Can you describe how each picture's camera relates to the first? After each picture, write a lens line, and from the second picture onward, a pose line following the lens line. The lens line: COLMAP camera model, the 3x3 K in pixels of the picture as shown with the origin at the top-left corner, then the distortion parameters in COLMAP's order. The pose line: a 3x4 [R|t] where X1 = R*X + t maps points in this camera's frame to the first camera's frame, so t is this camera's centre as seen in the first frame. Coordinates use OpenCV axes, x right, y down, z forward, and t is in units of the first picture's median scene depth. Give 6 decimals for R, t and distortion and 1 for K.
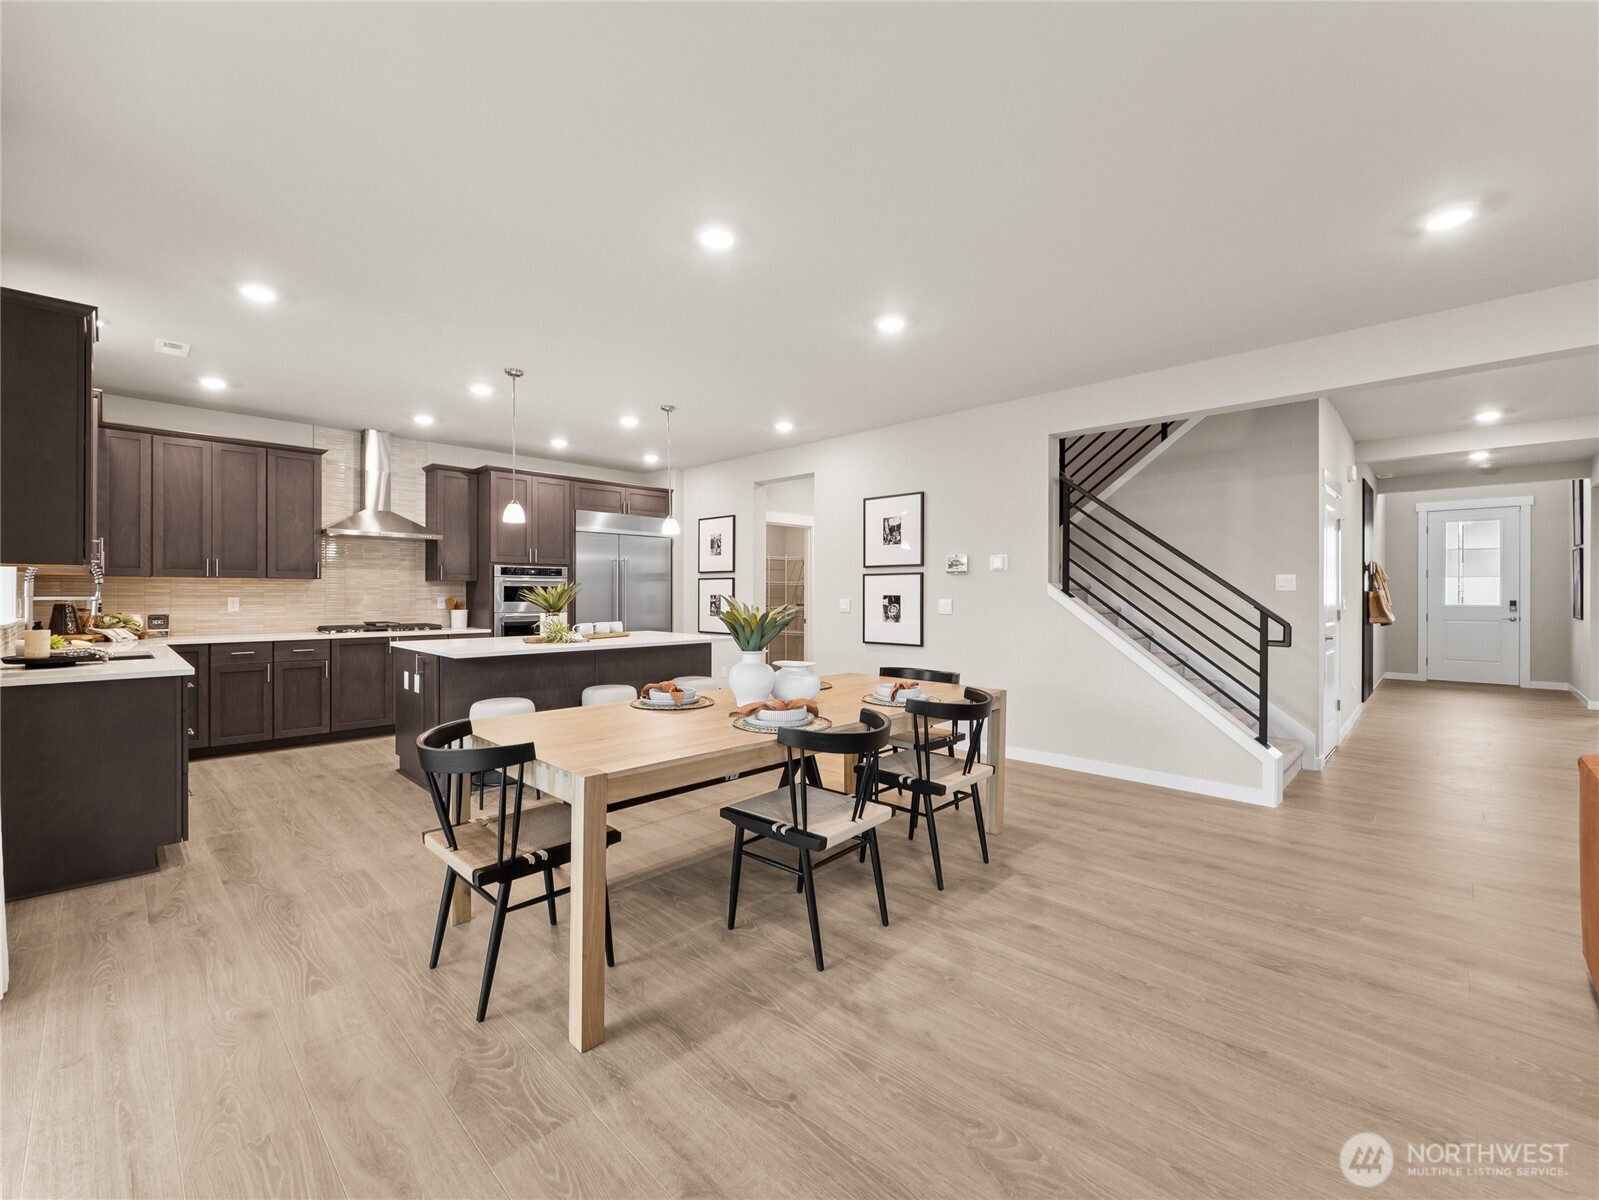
lens RADIAL K [[677.7, 0, 789.4], [0, 677.7, 594.8], [0, 0, 1]] dist [-0.008474, 0.001661]
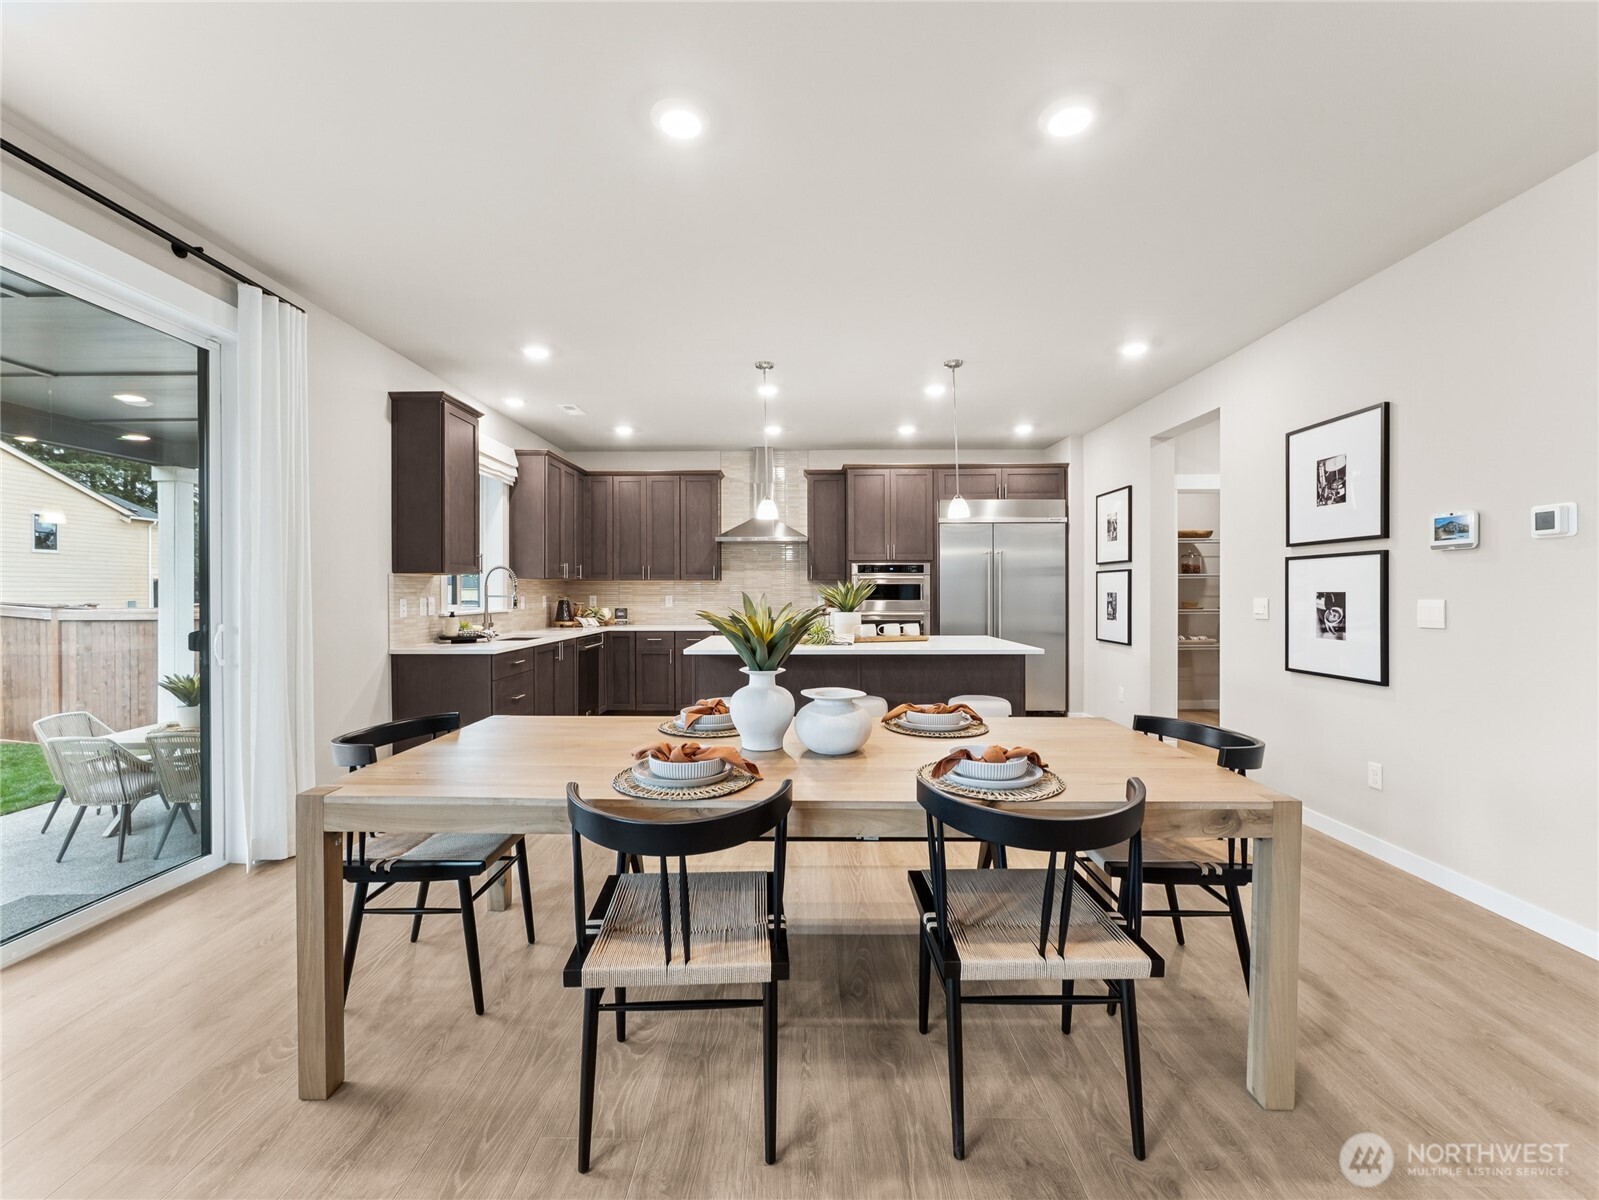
lens RADIAL K [[677.7, 0, 789.1], [0, 677.7, 597.5], [0, 0, 1]] dist [-0.008474, 0.001661]
pose [[0.688440, 0.002043, -0.725290, 0.250204], [0.003072, 0.999979, 0.005732, 0.000528], [0.725287, -0.006174, 0.688419, 0.266318]]
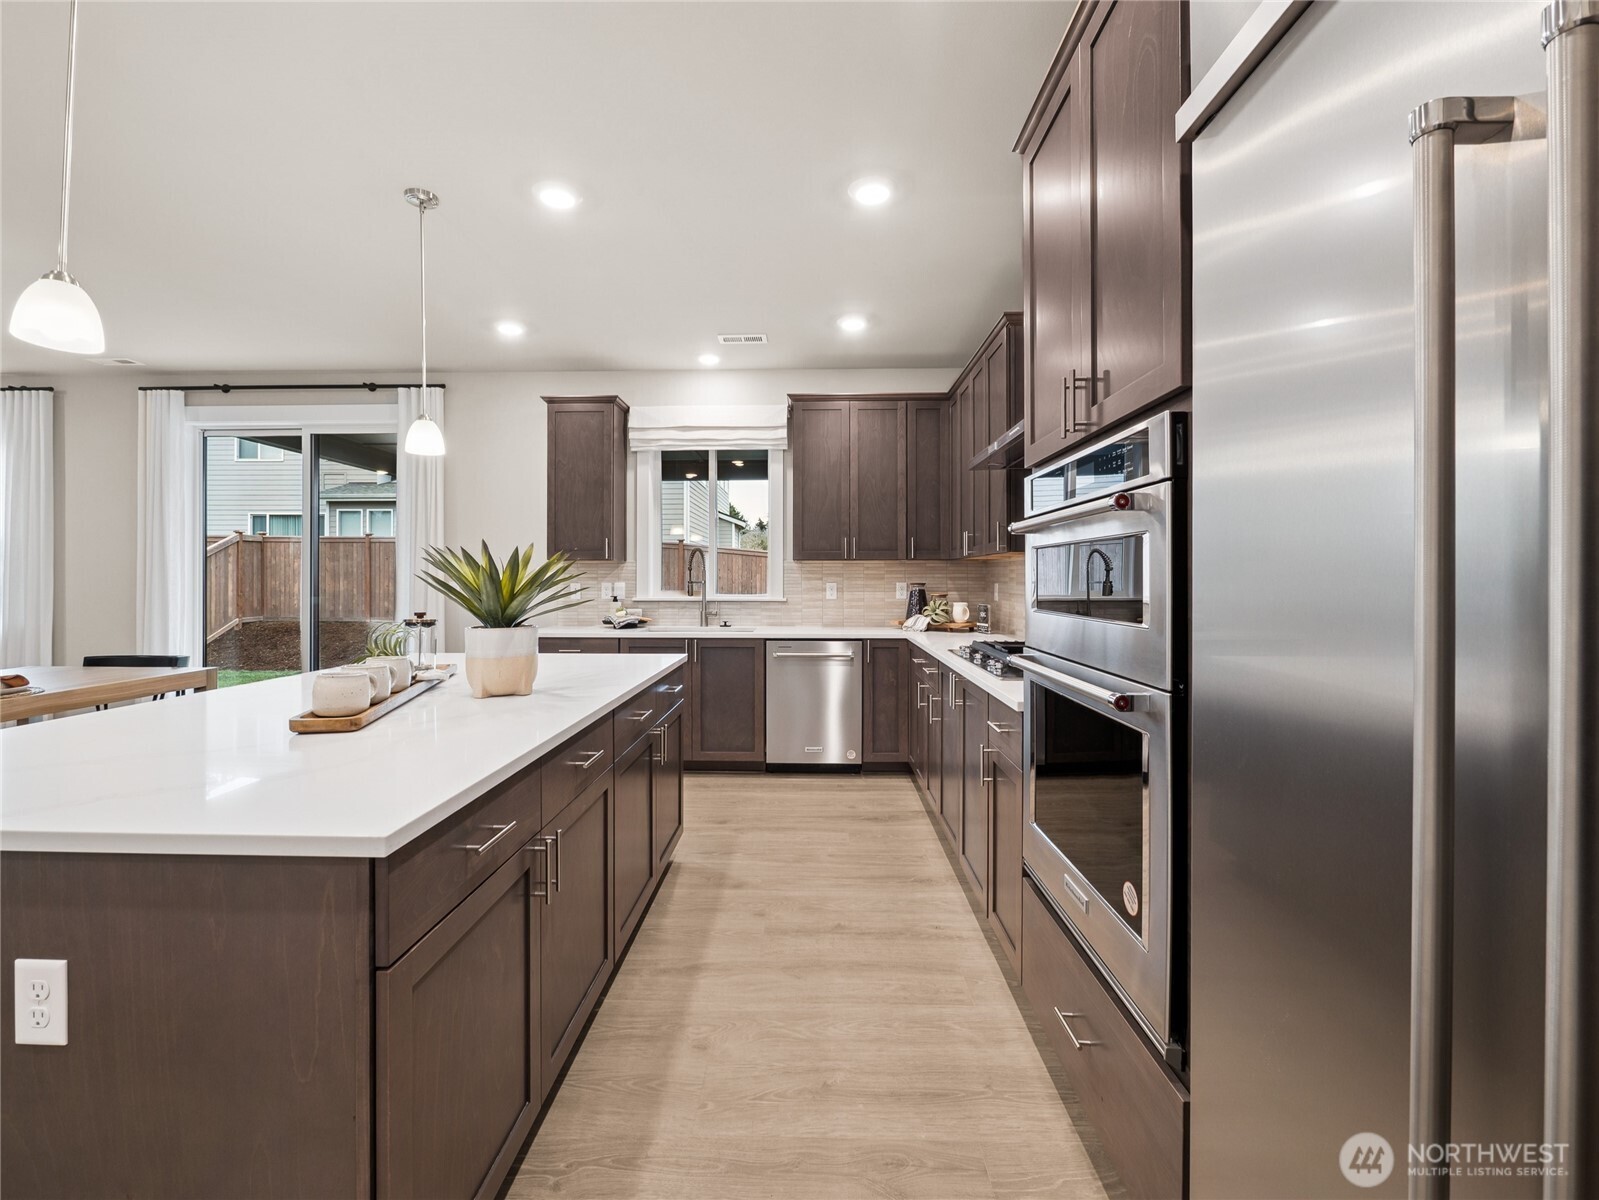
lens RADIAL K [[677.7, 0, 794.2], [0, 677.7, 583.7], [0, 0, 1]] dist [-0.008474, 0.001661]
pose [[-0.736592, 0.001730, -0.676335, -0.193605], [-0.003814, 0.999970, 0.006712, -0.001171], [0.676327, 0.007523, -0.736563, 1.259313]]
